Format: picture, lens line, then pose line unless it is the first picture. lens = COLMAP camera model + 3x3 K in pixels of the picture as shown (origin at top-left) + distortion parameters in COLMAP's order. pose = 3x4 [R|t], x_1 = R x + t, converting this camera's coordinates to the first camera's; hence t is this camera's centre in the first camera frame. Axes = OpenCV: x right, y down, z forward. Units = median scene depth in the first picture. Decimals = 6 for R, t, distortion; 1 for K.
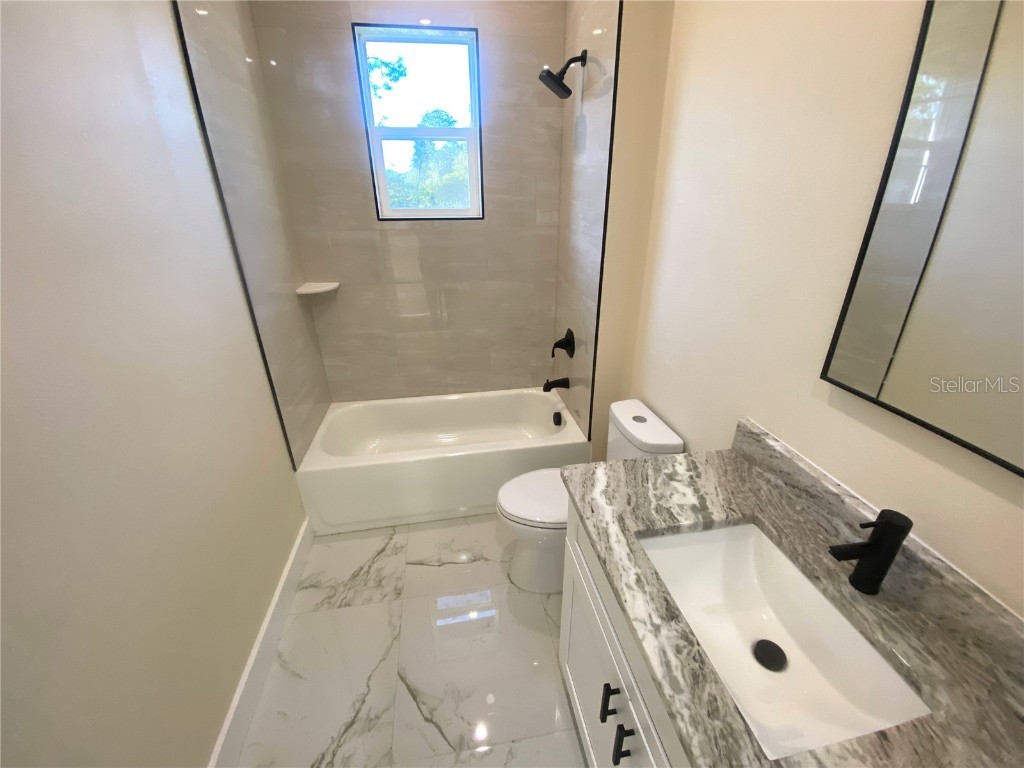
lens RADIAL K [[414.6, 0, 507.6], [0, 414.6, 383.3], [0, 0, 1]] dist [0.019007, -0.020869]
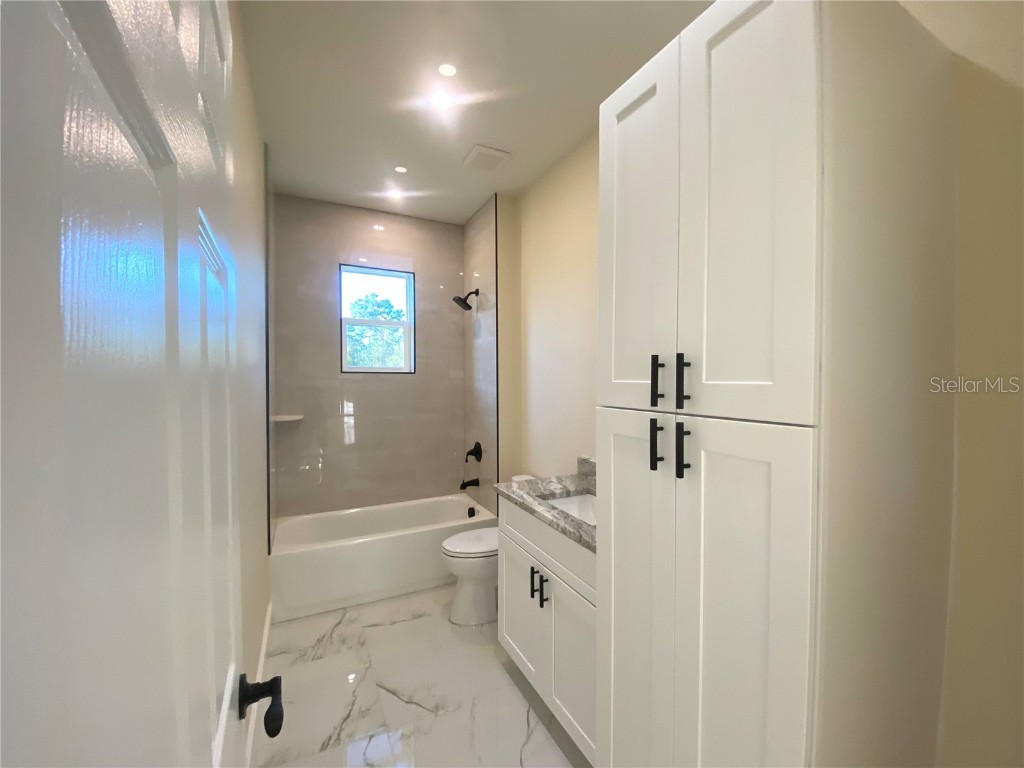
lens RADIAL K [[414.6, 0, 507.6], [0, 414.6, 383.3], [0, 0, 1]] dist [0.019007, -0.020869]
pose [[0.957756, 0.011003, 0.287372, -0.207576], [0.105138, 0.916697, -0.385503, 0.309921], [-0.267675, 0.399432, 0.876815, -0.485063]]
